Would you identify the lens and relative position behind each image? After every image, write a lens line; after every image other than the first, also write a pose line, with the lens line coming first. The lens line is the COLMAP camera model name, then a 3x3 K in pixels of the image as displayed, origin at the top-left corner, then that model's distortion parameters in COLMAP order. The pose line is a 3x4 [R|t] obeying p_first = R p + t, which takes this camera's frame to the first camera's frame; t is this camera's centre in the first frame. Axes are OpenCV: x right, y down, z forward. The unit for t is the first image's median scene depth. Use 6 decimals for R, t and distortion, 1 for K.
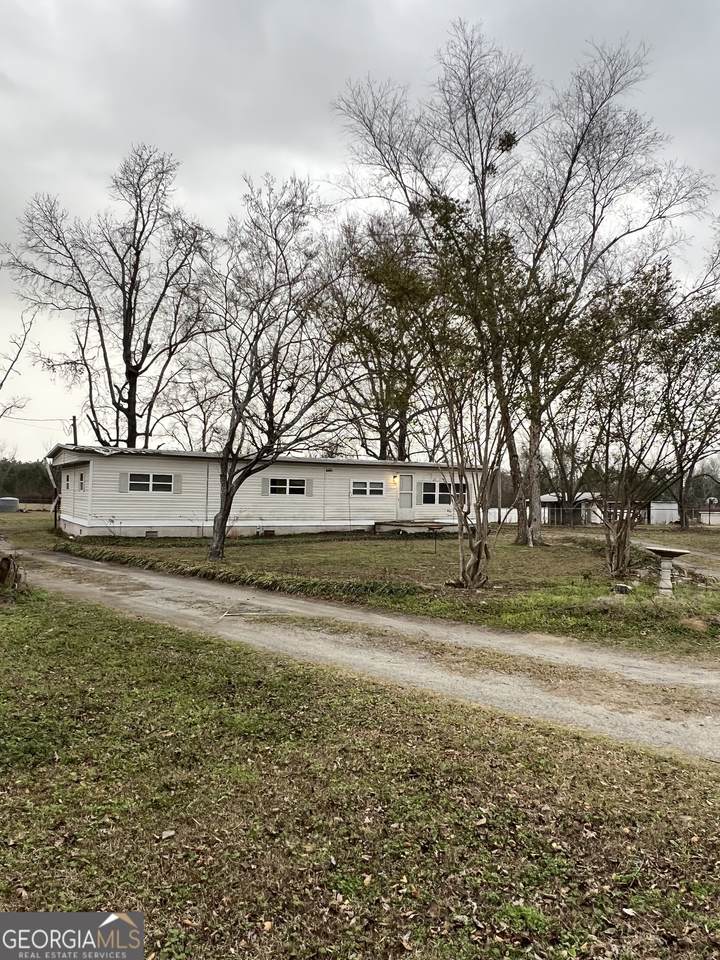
lens RADIAL K [[720.7, 0, 360.0], [0, 720.7, 480.0], [0, 0, 1]] dist [-0.004513, -0.001933]
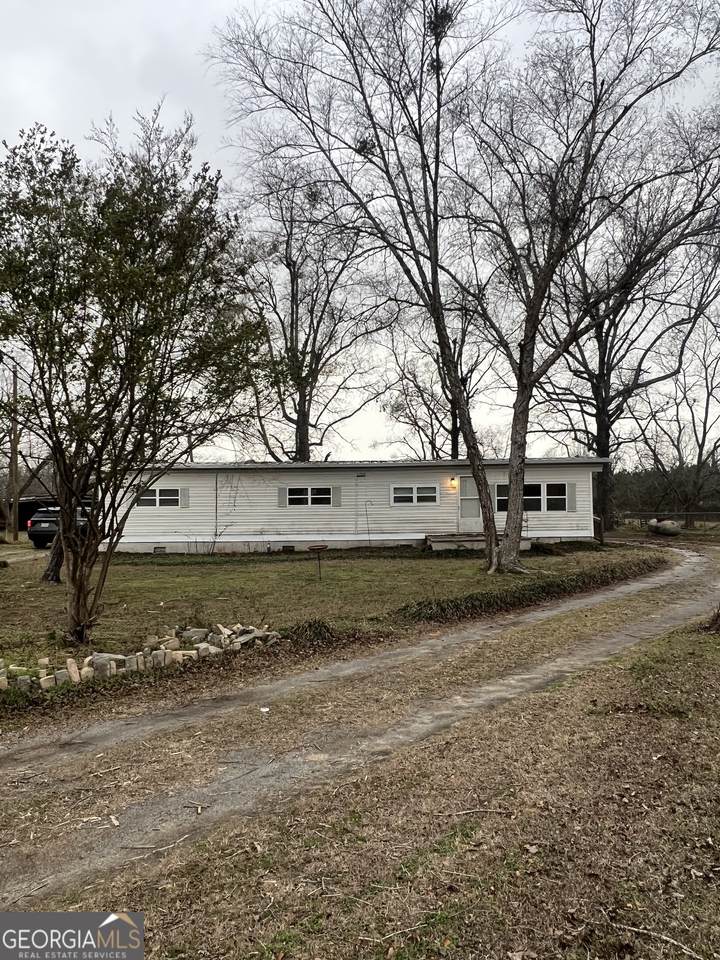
lens RADIAL K [[720.7, 0, 360.0], [0, 720.7, 480.0], [0, 0, 1]] dist [-0.004513, -0.001933]
pose [[0.855701, -0.047368, -0.515298, 0.401842], [0.039175, 0.998874, -0.026767, 0.014944], [0.515985, 0.002717, 0.856593, 0.267585]]
